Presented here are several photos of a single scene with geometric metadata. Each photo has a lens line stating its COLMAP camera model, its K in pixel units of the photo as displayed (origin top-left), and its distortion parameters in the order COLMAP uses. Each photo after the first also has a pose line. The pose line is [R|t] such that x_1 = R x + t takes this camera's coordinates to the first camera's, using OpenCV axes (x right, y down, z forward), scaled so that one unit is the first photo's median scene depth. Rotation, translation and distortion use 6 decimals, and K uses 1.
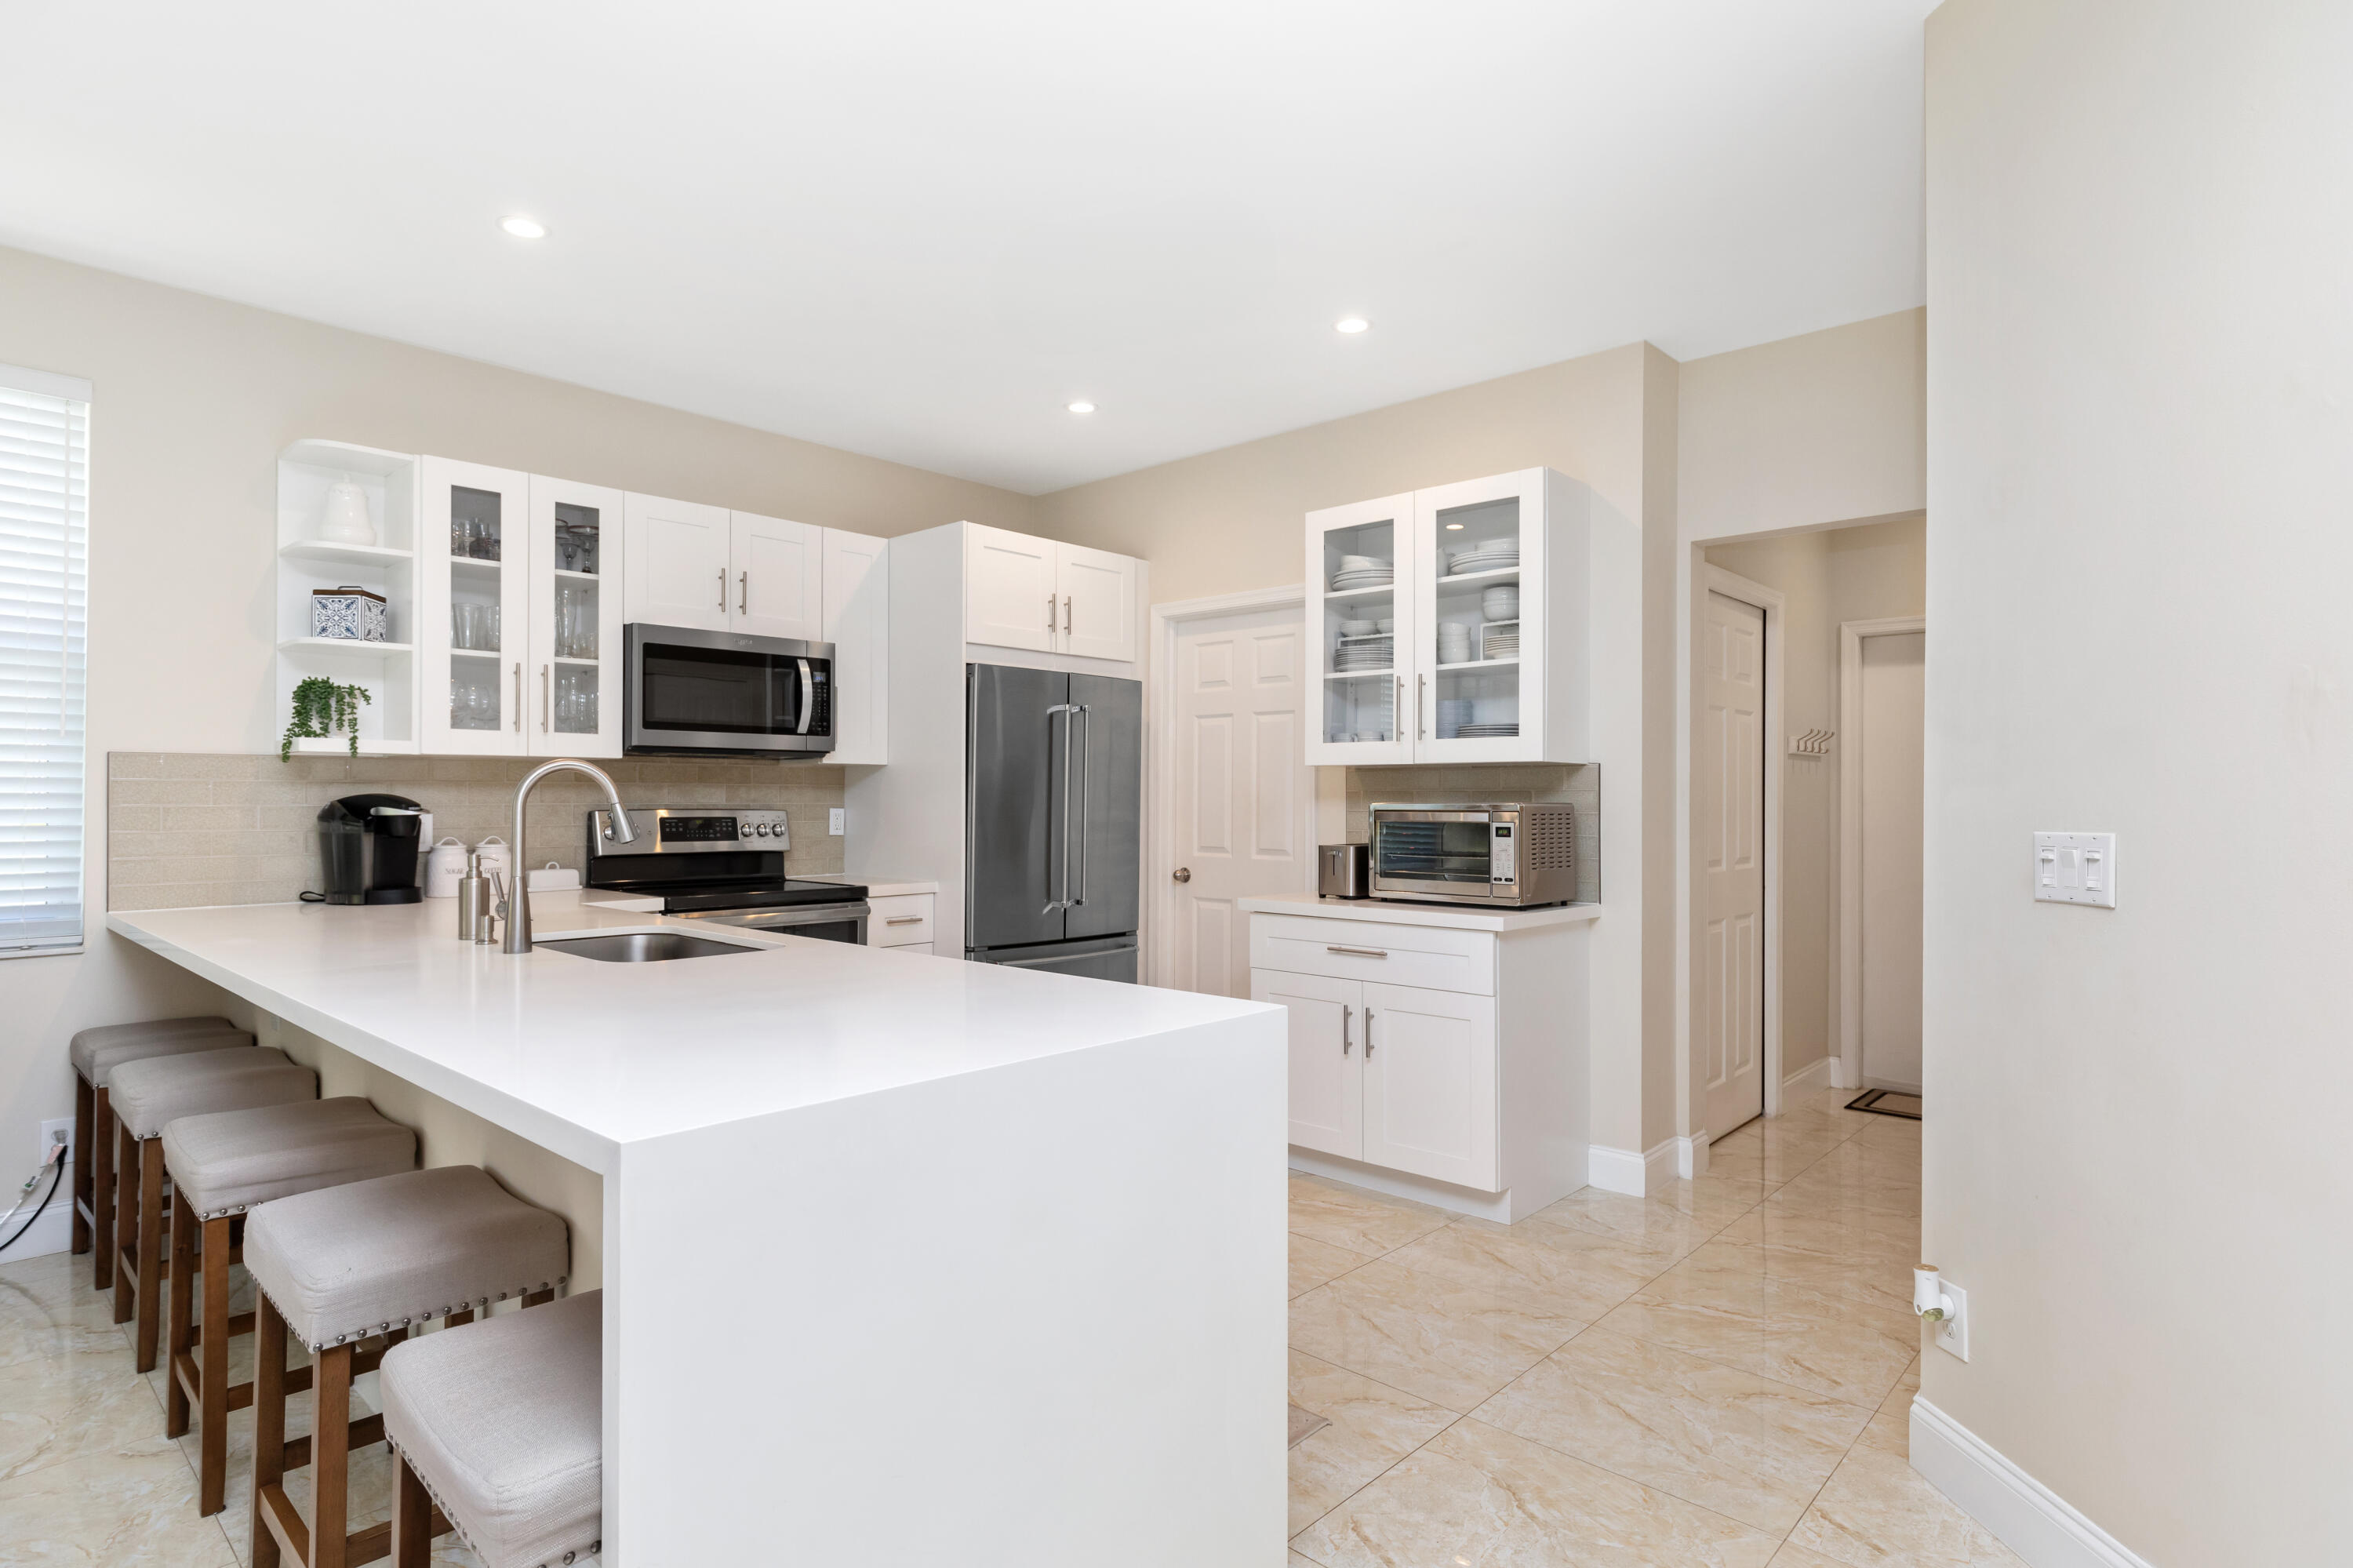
lens RADIAL K [[1234.4, 0, 1177.9], [0, 1234.4, 787.2], [0, 0, 1]] dist [-0.002727, 0.001503]
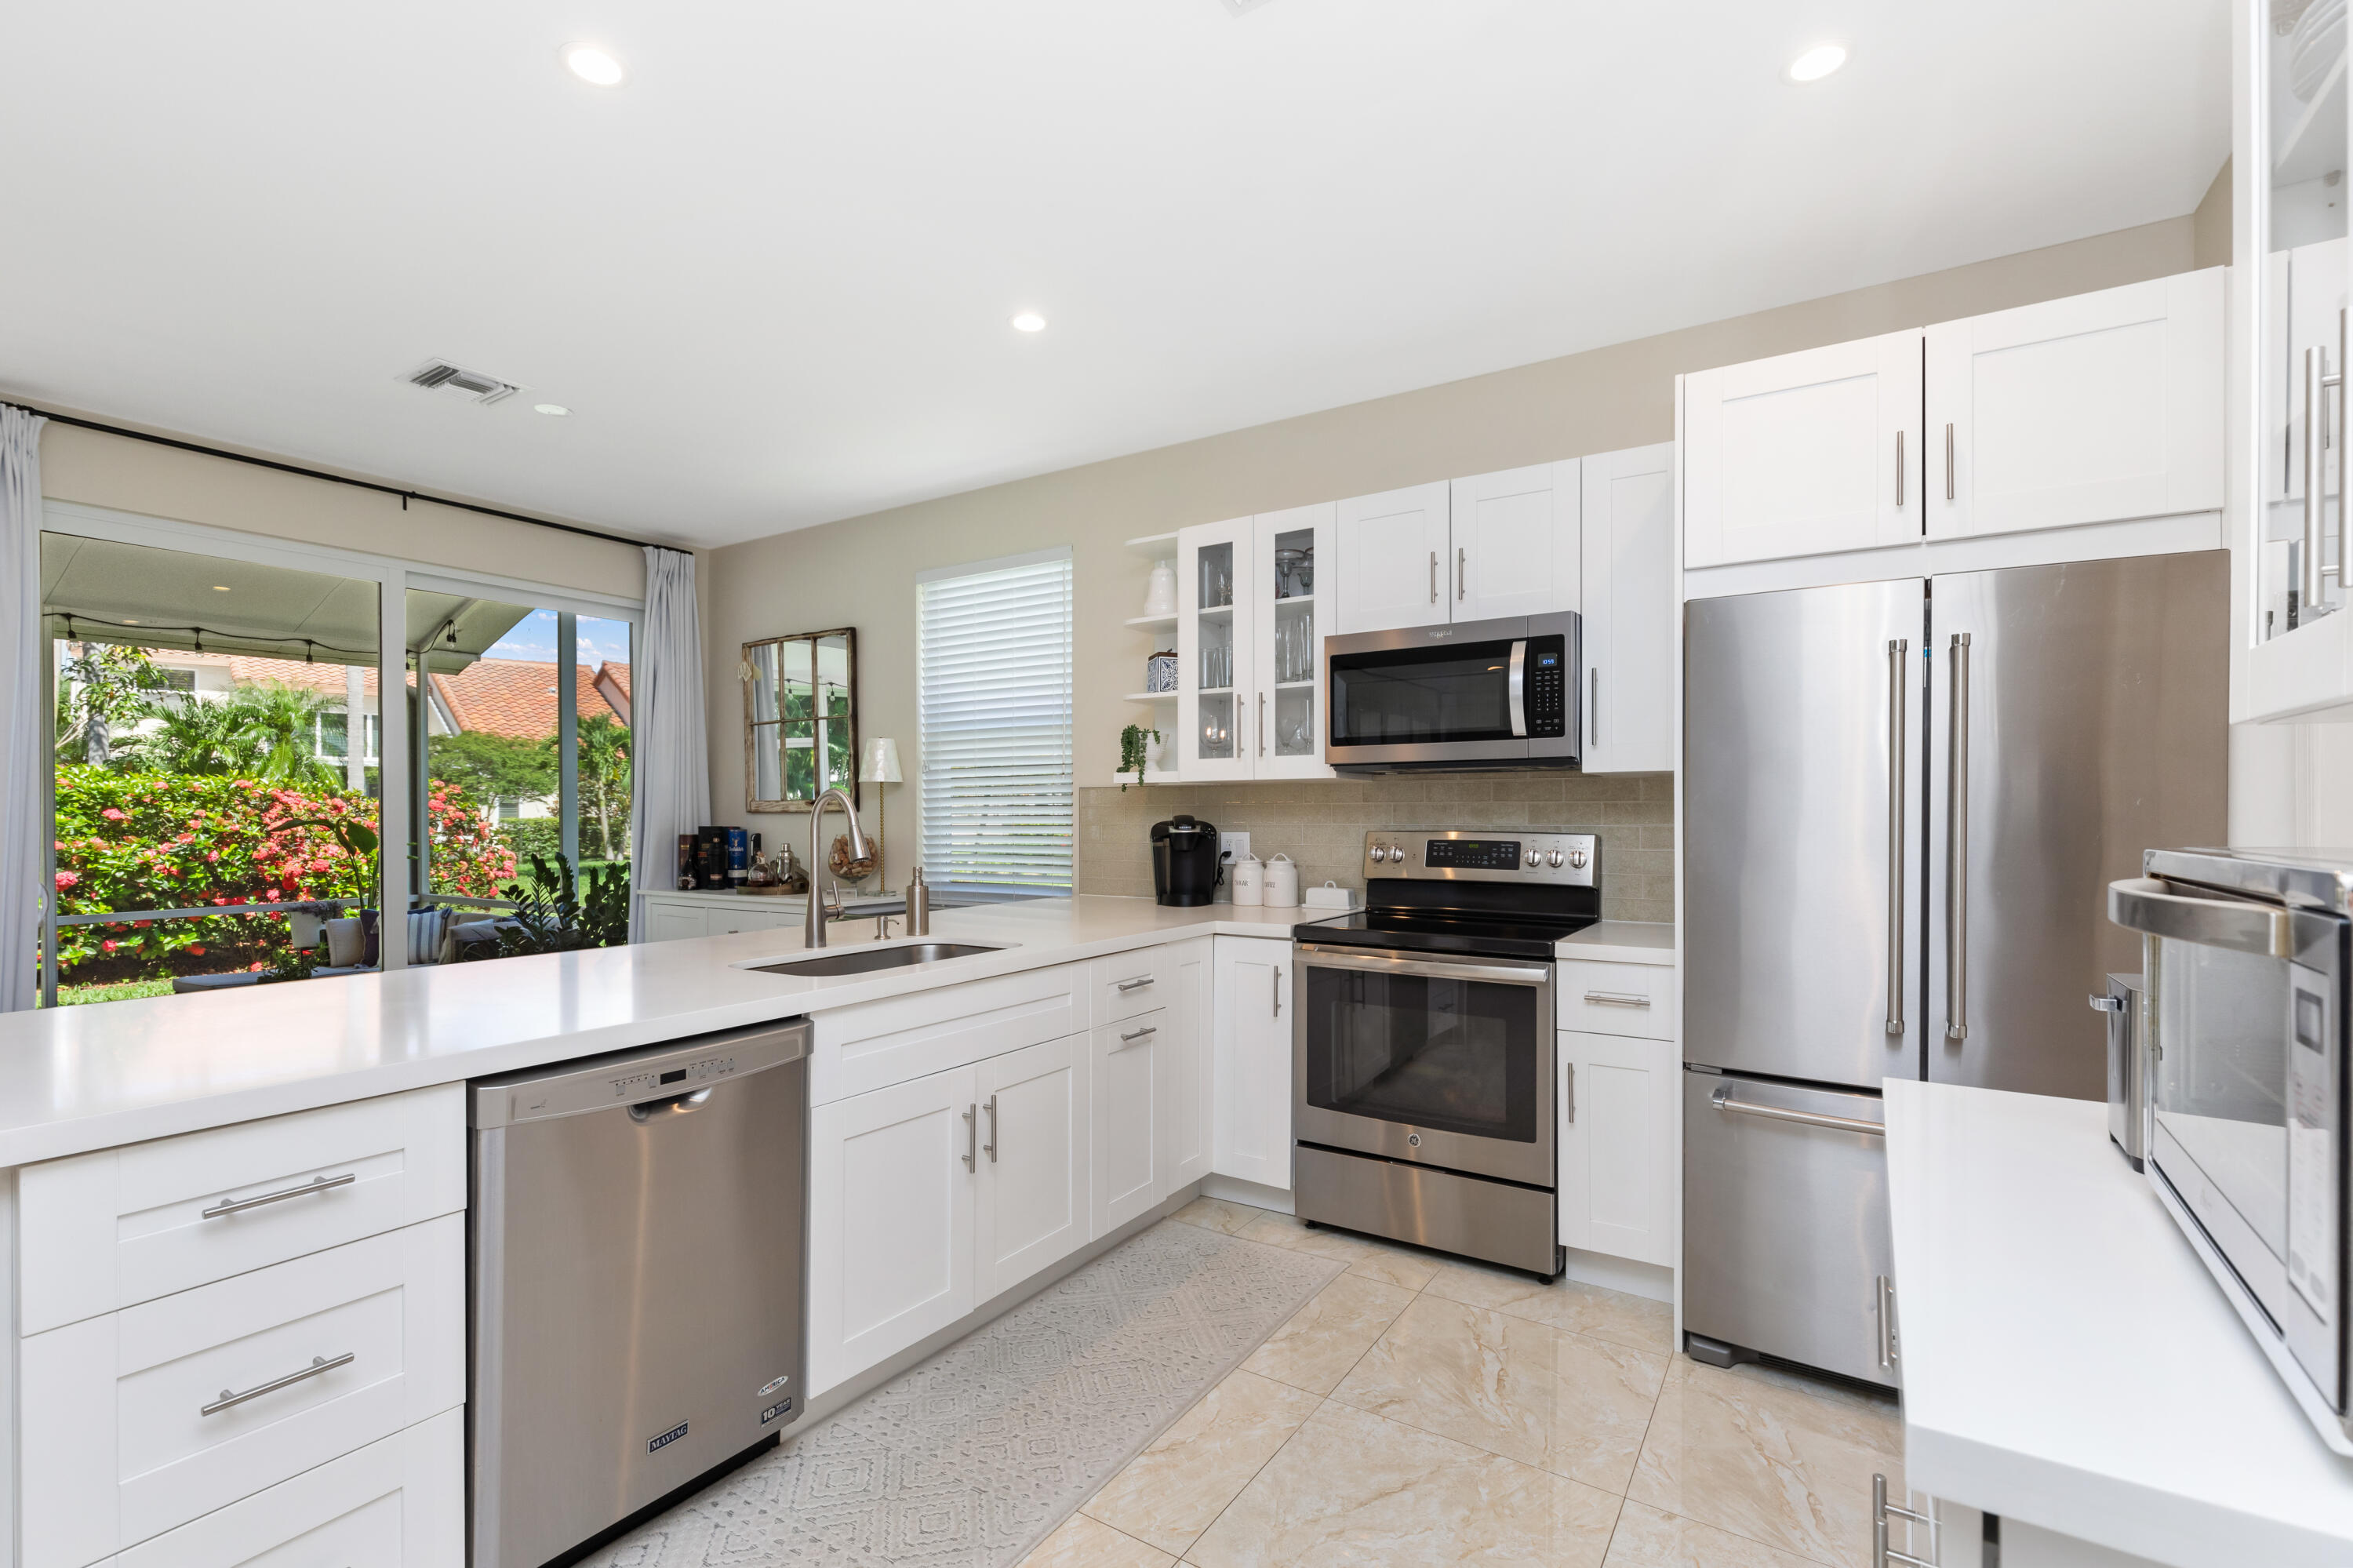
lens RADIAL K [[1045.1, 0, 1147.9], [0, 1045.1, 820.6], [0, 0, 1]] dist [0.011220, -0.000674]
pose [[0.146923, 0.008124, -0.989115, 0.350341], [0.010314, 0.999899, 0.009745, 0.000364], [0.989094, -0.011633, 0.146824, 0.752861]]
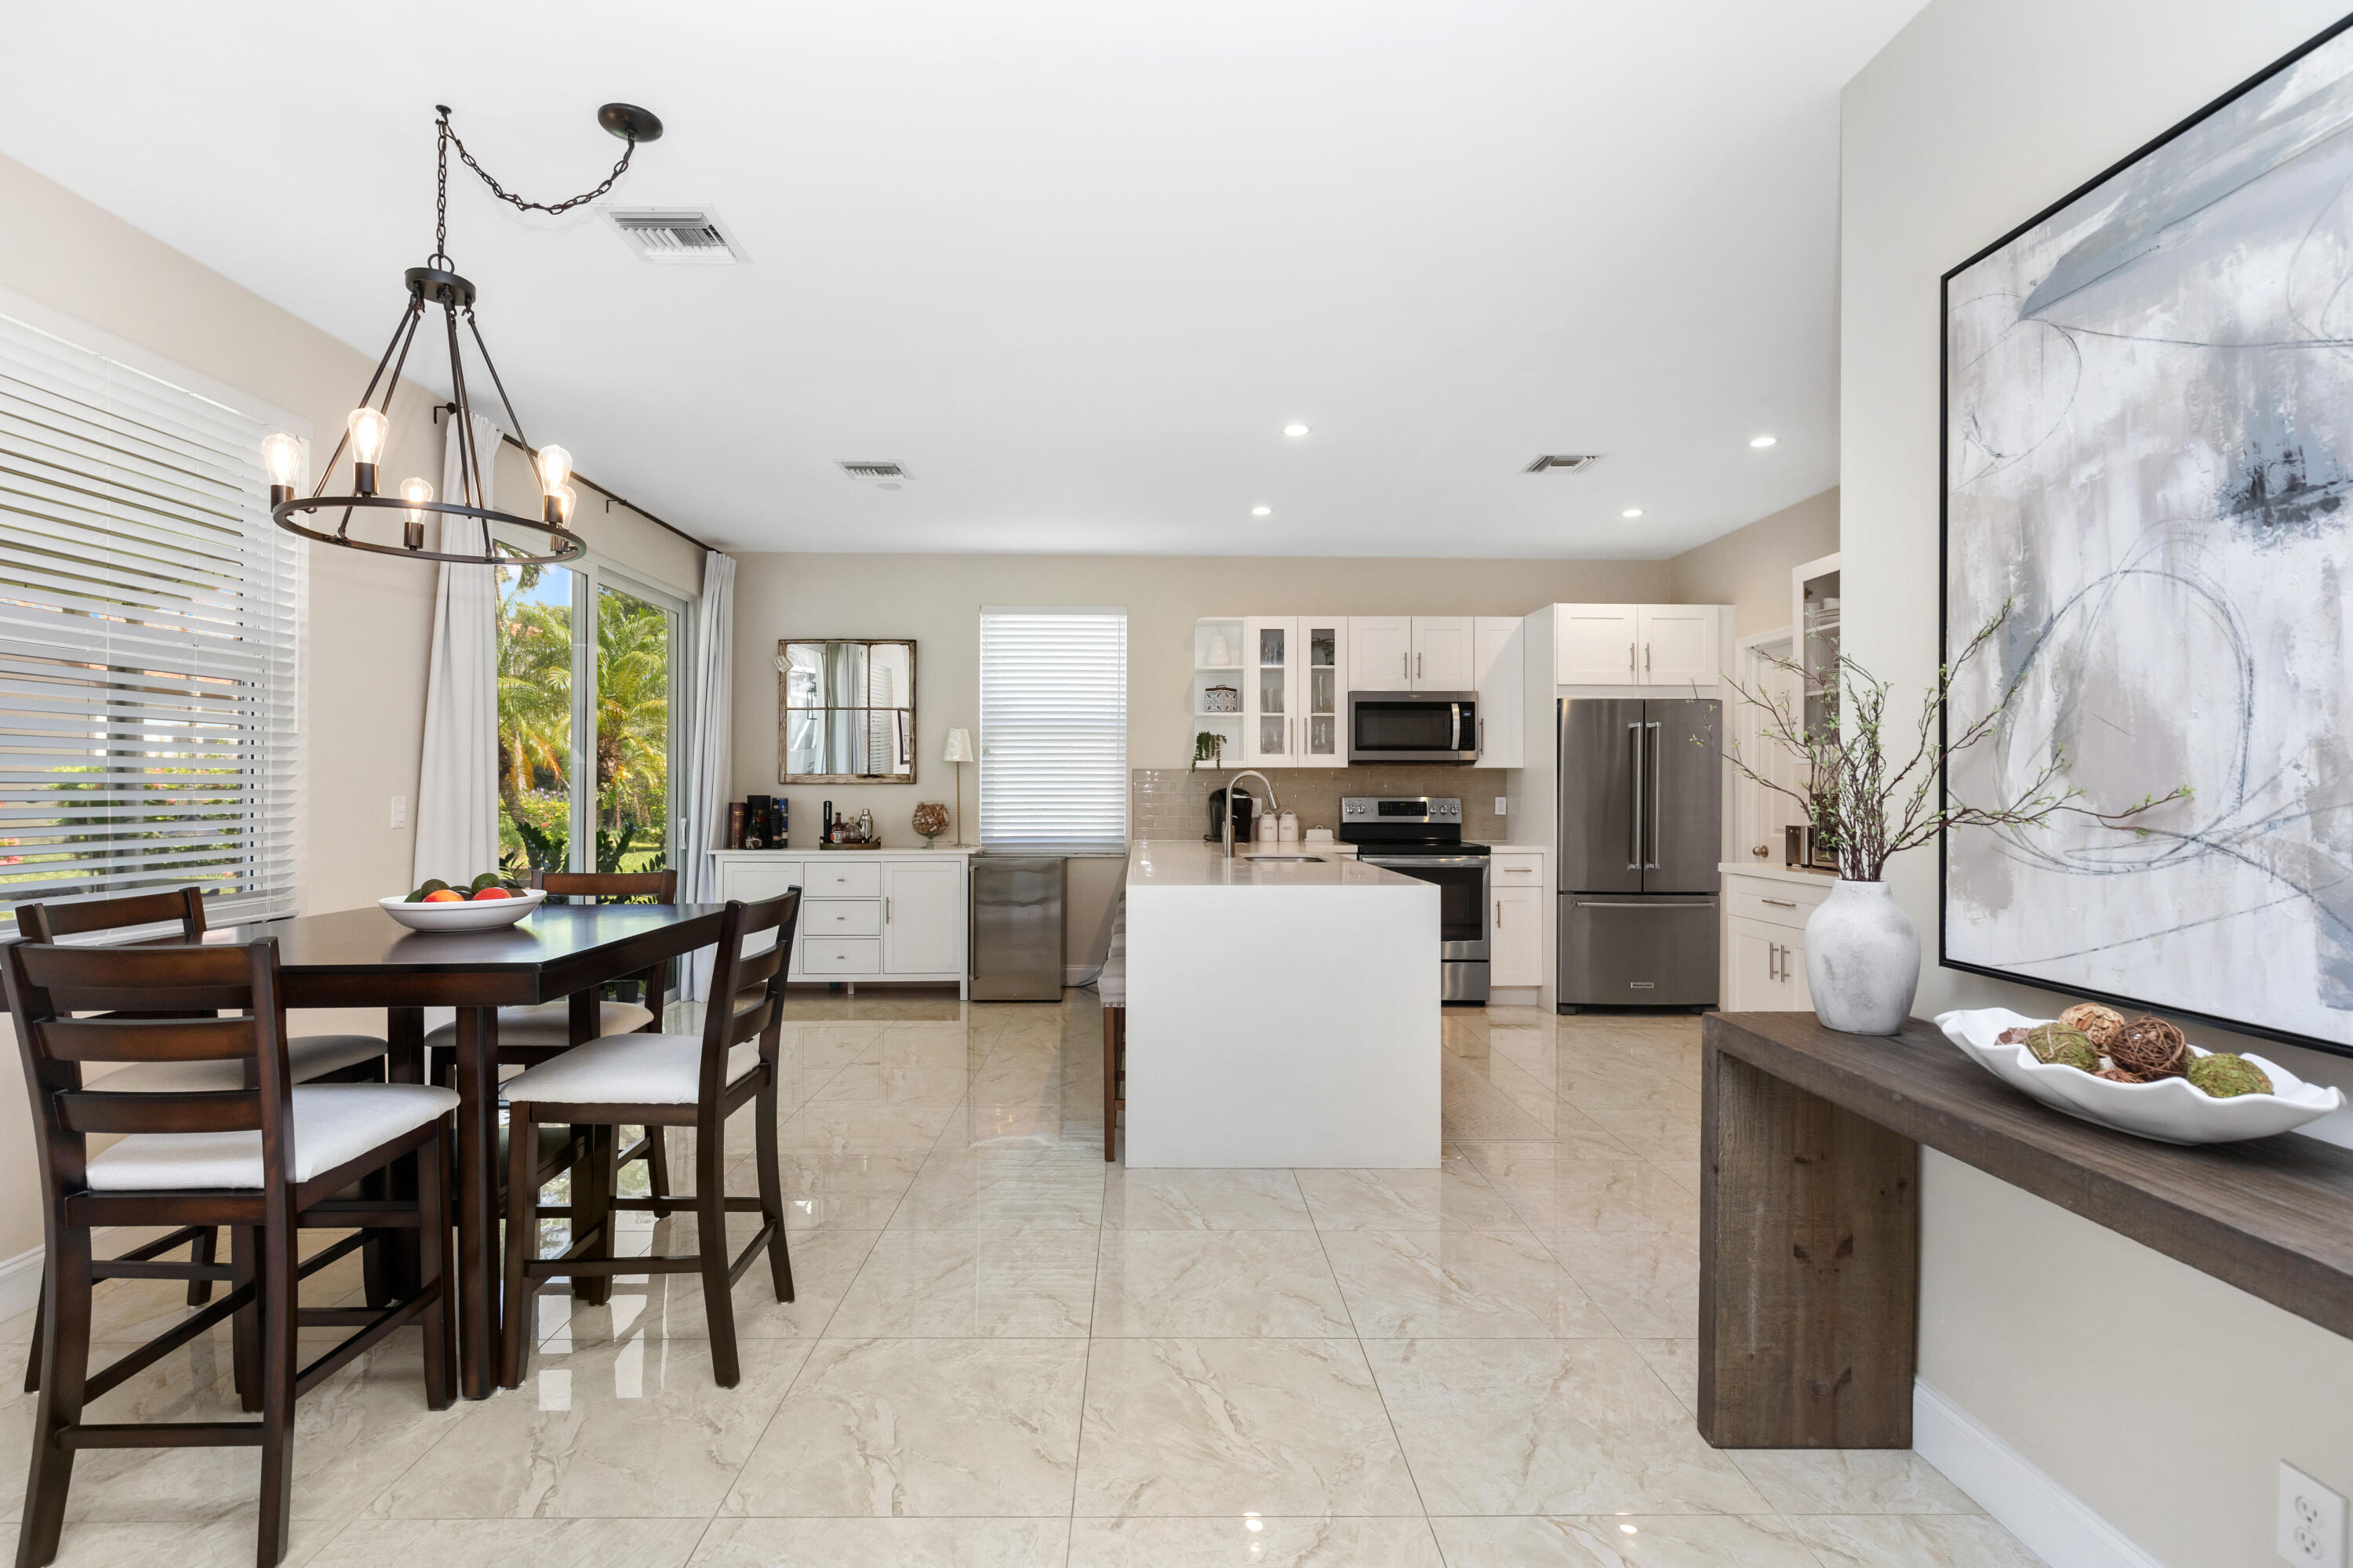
lens RADIAL K [[1111.2, 0, 1153.3], [0, 1111.2, 778.5], [0, 0, 1]] dist [-0.005677, 0.001133]
pose [[0.687679, -0.008534, -0.725964, 0.528887], [0.004536, 0.999962, -0.007458, 0.003347], [0.726000, 0.001836, 0.687692, -0.307548]]
